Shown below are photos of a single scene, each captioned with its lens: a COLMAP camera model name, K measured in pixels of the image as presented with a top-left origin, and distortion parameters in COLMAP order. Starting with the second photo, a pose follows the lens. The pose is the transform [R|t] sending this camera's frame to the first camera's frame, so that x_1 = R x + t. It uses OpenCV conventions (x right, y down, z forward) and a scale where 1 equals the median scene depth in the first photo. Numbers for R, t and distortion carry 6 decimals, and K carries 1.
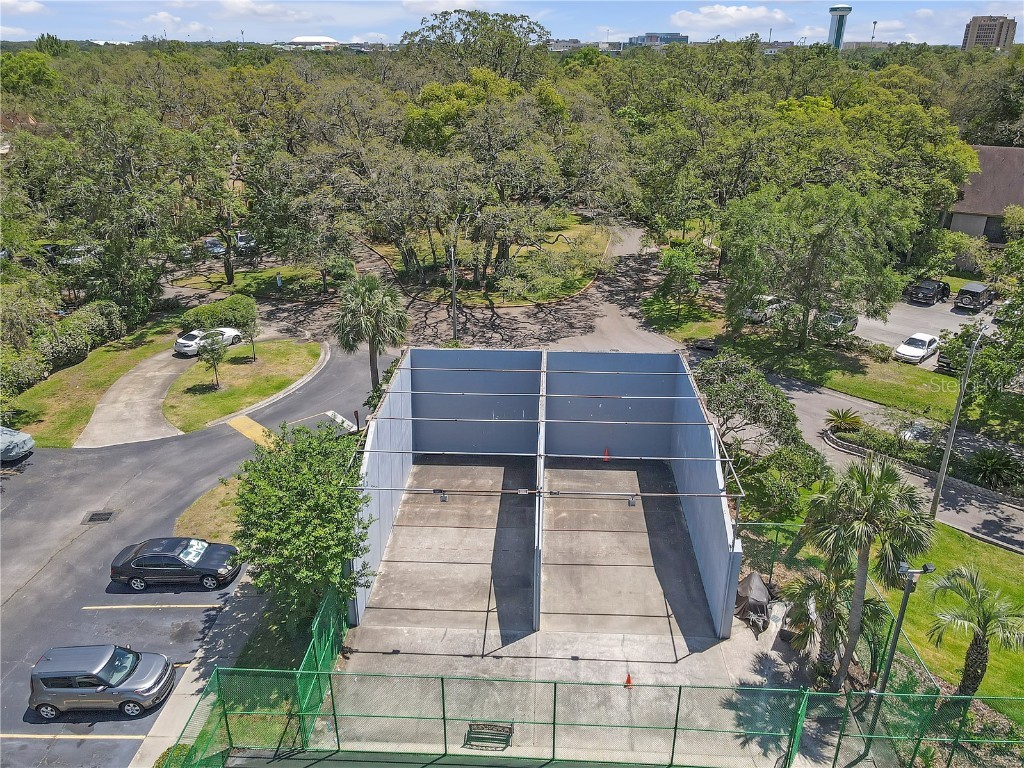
lens RADIAL K [[753.1, 0, 517.0], [0, 753.1, 381.6], [0, 0, 1]] dist [0.010753, 0.001875]
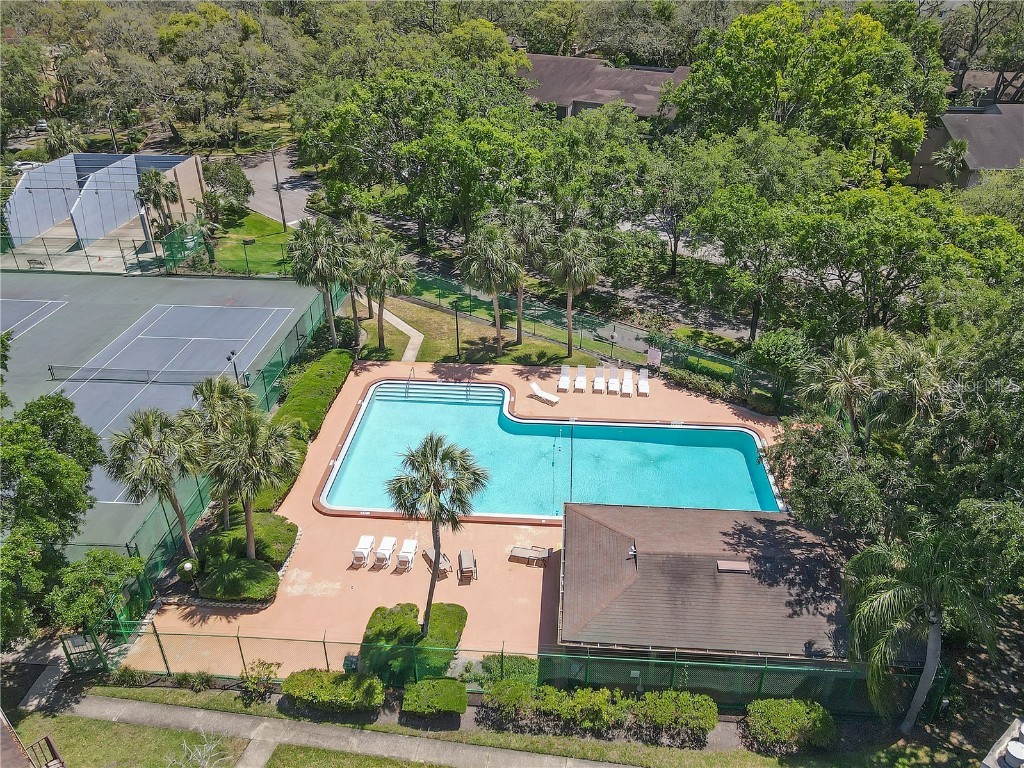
lens RADIAL K [[753.1, 0, 517.0], [0, 753.1, 381.6], [0, 0, 1]] dist [0.010753, 0.001875]
pose [[0.999696, 0.009601, -0.022726, 1.647582], [-0.006986, 0.993632, 0.112454, 0.492491], [0.023661, -0.112261, 0.993397, -1.682852]]
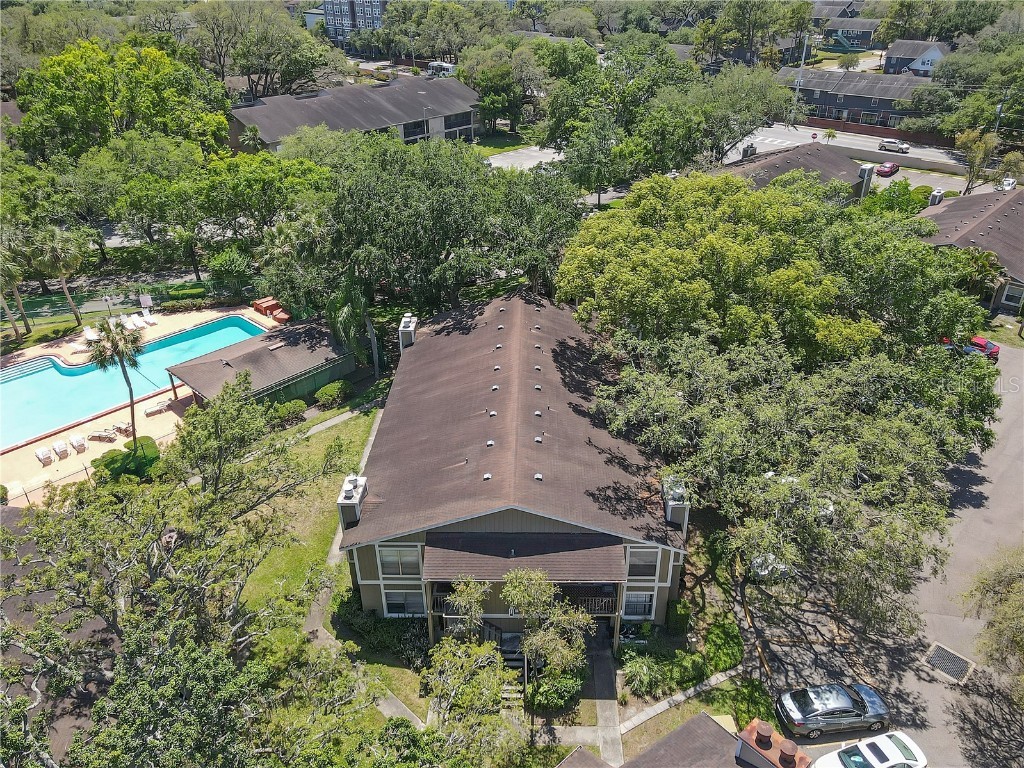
lens RADIAL K [[753.1, 0, 517.0], [0, 753.1, 381.6], [0, 0, 1]] dist [0.010753, 0.001875]
pose [[0.652997, -0.381268, 0.654392, 0.953209], [0.311483, 0.922784, 0.226821, 0.705615], [-0.690342, 0.055719, 0.721334, -2.610192]]
